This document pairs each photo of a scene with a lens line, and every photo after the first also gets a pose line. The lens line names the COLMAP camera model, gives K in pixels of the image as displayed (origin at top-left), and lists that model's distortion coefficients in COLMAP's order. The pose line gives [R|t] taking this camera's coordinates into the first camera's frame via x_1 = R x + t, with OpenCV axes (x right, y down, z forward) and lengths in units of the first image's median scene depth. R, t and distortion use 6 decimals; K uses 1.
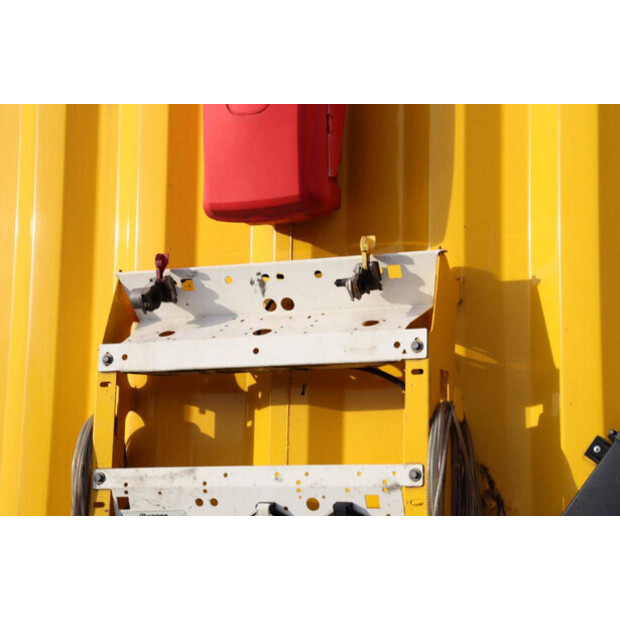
lens RADIAL K [[1460.9, 0, 315.7], [0, 1460.9, 325.2], [0, 0, 1]] dist [0.405684, 0.000000]
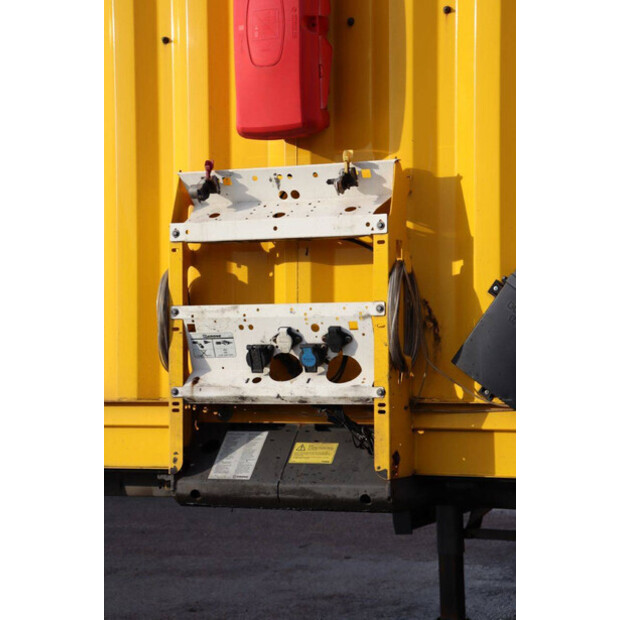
lens RADIAL K [[1460.9, 0, 310.6], [0, 1460.9, 311.8], [0, 0, 1]] dist [0.405684, 0.000000]
pose [[0.999798, -0.020086, 0.000558, -0.006909], [0.019859, 0.991964, 0.124955, -0.084764], [-0.003063, -0.124919, 0.992162, -0.511144]]
